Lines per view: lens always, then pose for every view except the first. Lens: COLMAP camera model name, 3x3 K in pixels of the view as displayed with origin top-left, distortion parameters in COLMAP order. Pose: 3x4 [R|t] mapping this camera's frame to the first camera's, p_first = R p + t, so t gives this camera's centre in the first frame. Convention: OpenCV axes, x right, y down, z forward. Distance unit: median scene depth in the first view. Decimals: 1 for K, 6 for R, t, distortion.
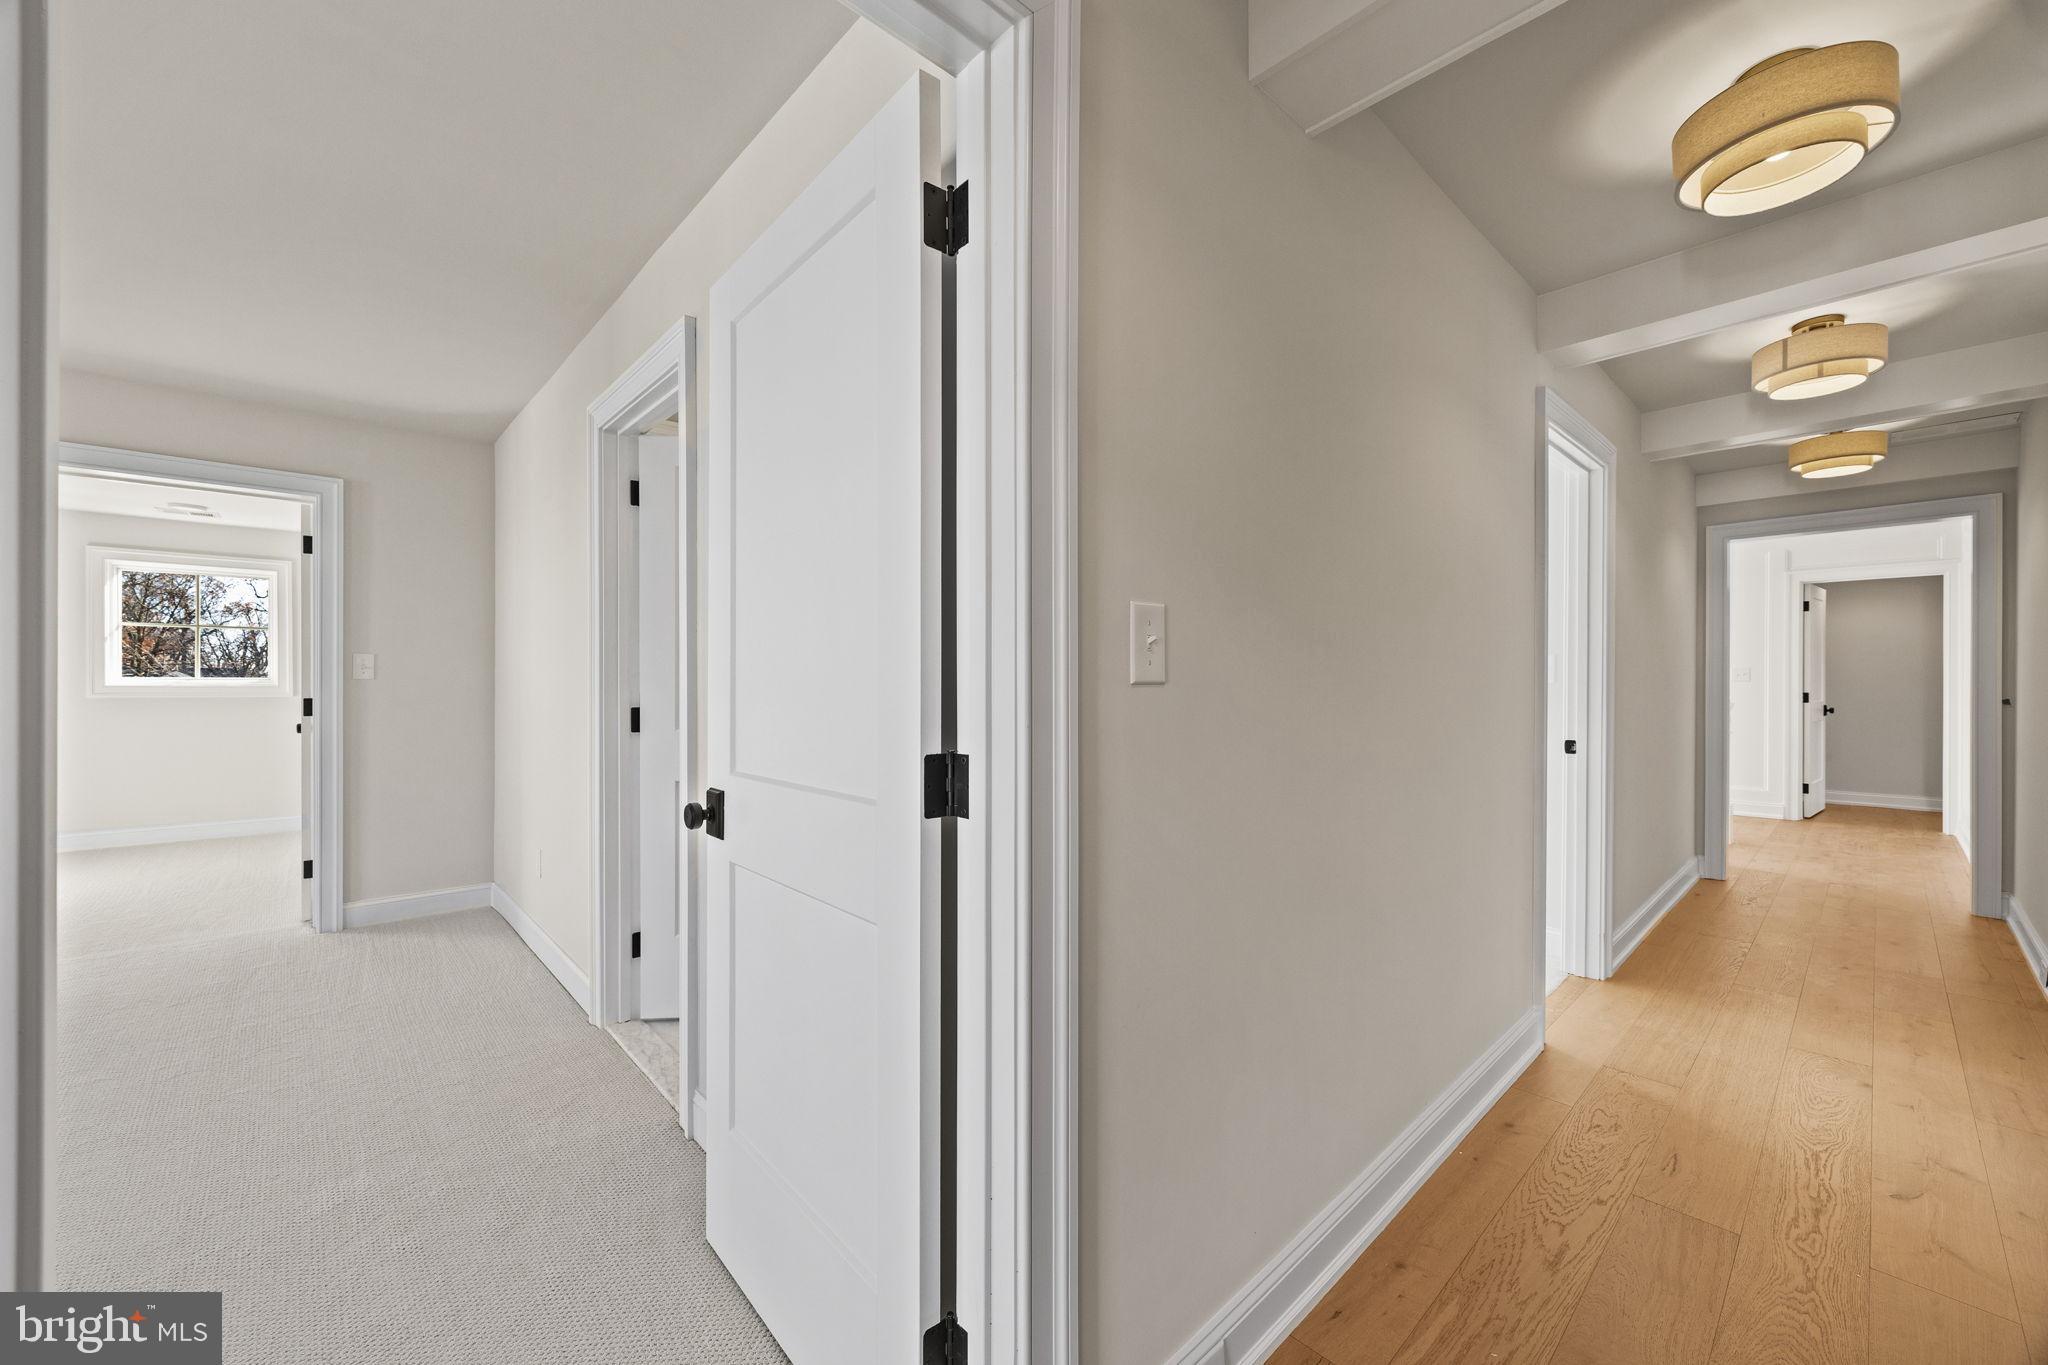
lens RADIAL K [[825.5, 0, 1018.9], [0, 825.5, 682.9], [0, 0, 1]] dist [0.001582, -0.000209]
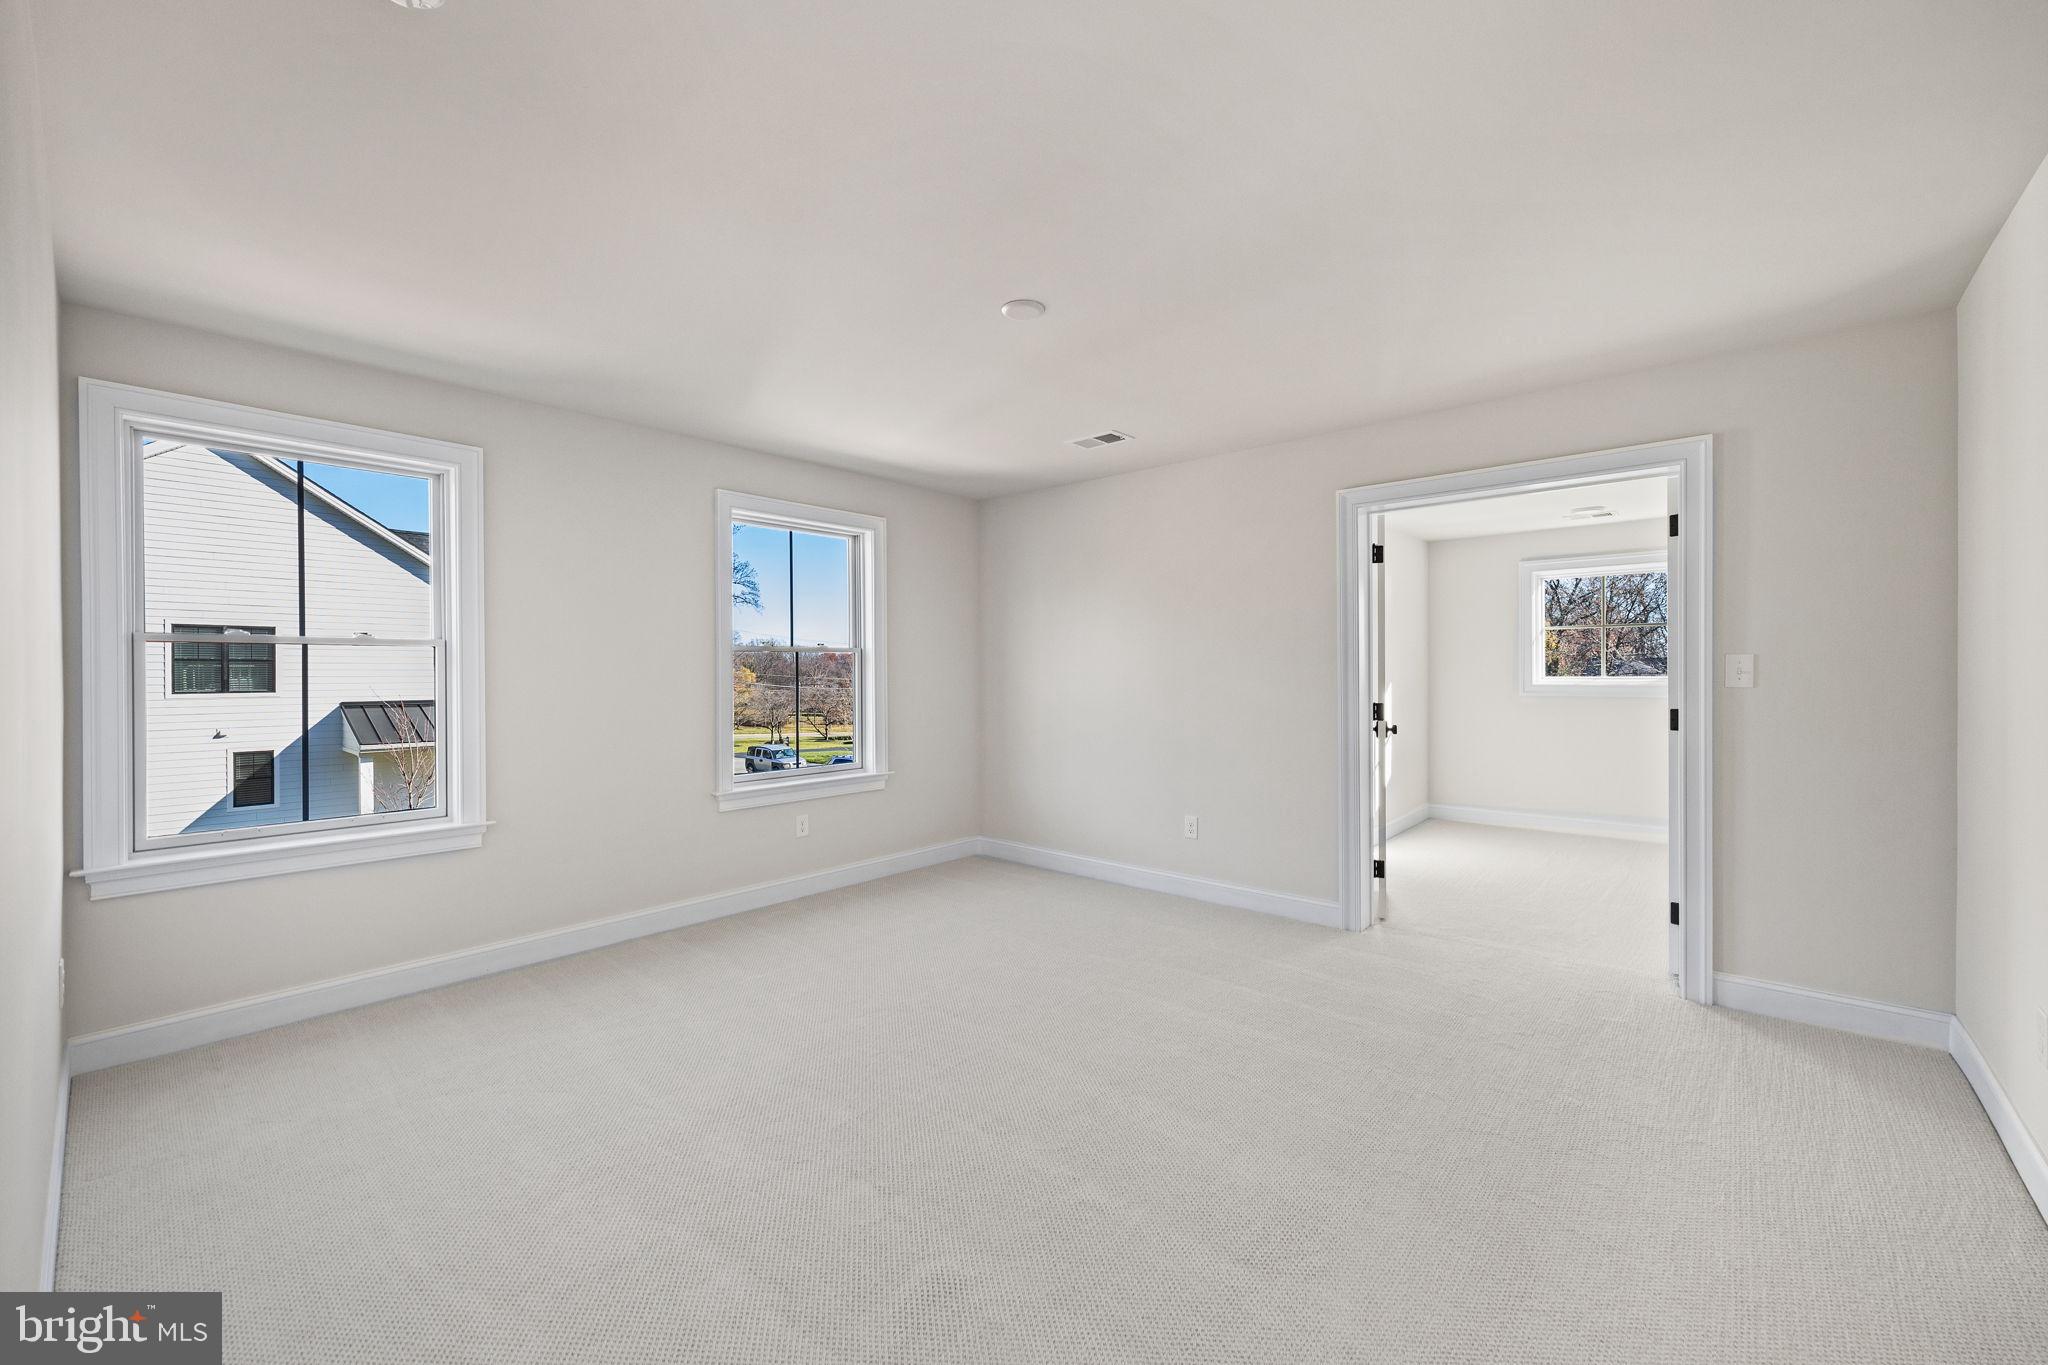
lens RADIAL K [[825.5, 0, 1018.9], [0, 825.5, 682.9], [0, 0, 1]] dist [0.001582, -0.000209]
pose [[0.126123, 0.005526, -0.991999, -0.085914], [0.012653, 0.999894, 0.007179, -0.016651], [0.991934, -0.013457, 0.126039, 0.177327]]
